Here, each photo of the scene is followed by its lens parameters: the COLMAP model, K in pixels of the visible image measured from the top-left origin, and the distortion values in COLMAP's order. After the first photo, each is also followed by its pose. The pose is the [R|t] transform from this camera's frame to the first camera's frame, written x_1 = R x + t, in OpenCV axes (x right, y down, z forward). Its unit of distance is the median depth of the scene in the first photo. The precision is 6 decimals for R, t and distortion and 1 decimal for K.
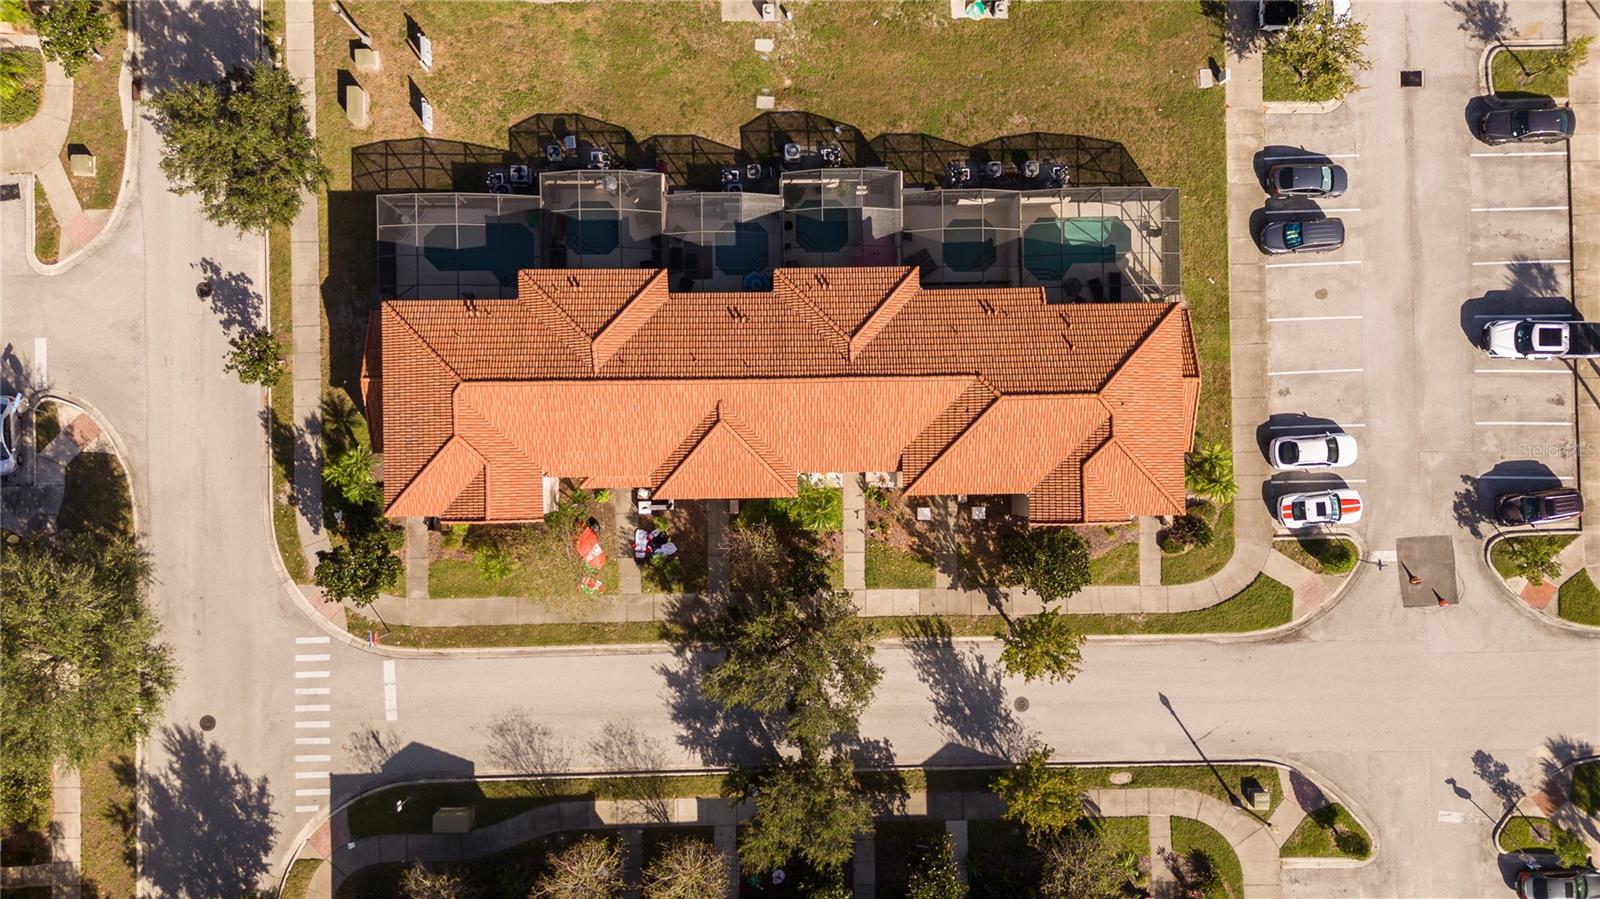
lens RADIAL K [[1167.2, 0, 809.6], [0, 1167.2, 450.6], [0, 0, 1]] dist [0.050068, -0.000805]
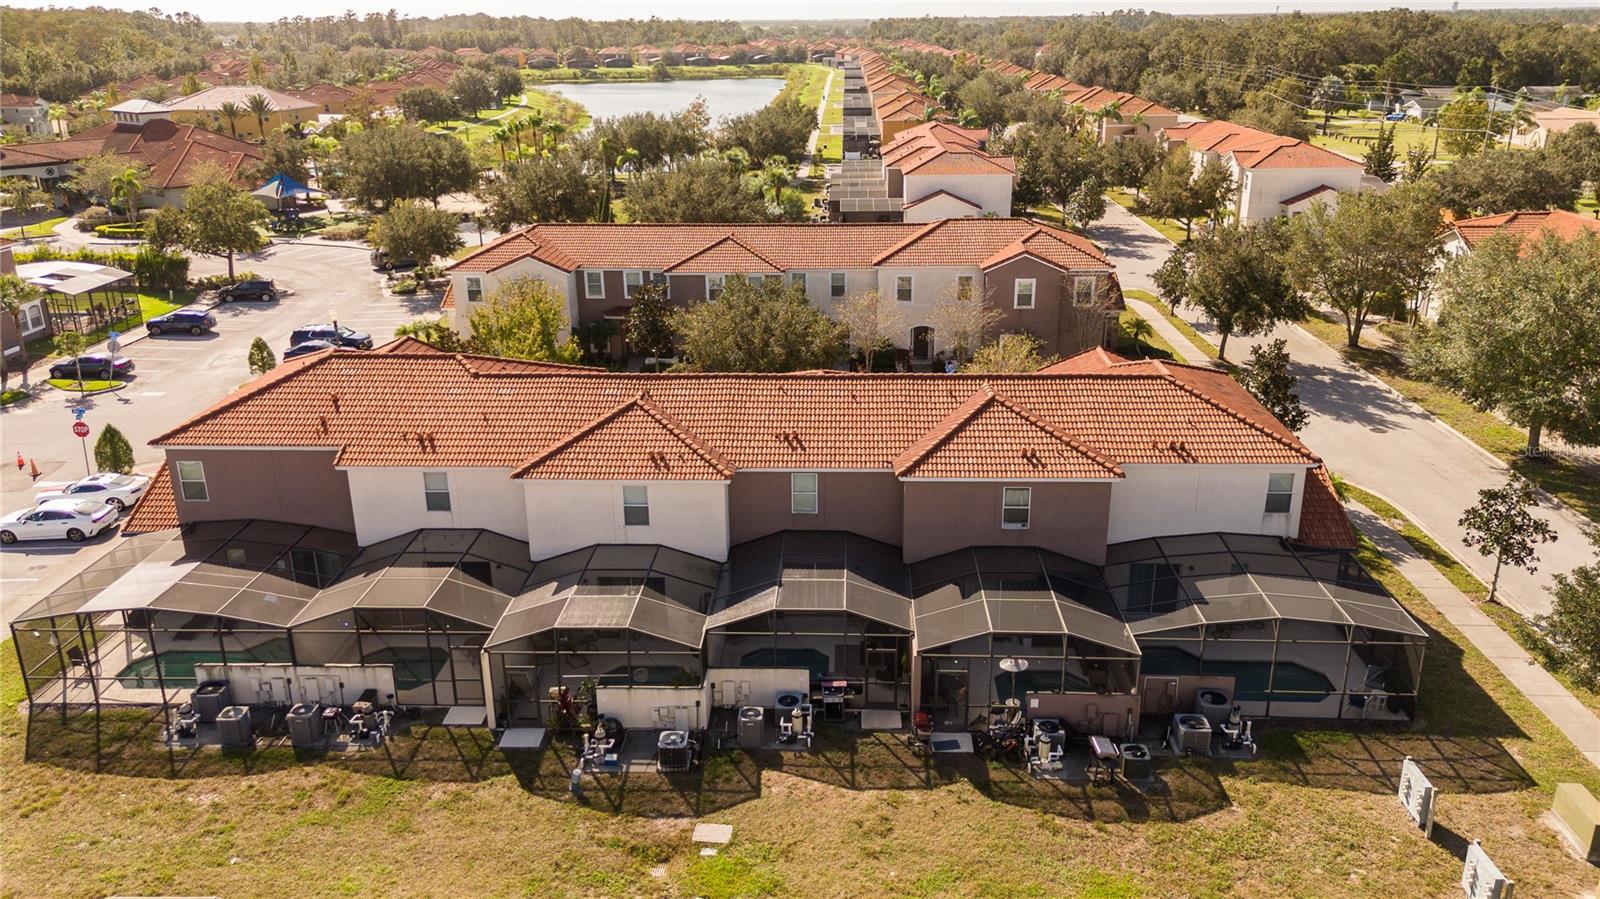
lens RADIAL K [[1207.3, 0, 800.0], [0, 1207.3, 449.5], [0, 0, 1]] dist [0.070437, -0.066183]
pose [[-0.998213, -0.034949, 0.048480, -0.092976], [0.057046, -0.315375, 0.947251, -0.720942], [-0.017816, 0.948323, 0.316805, 0.706580]]
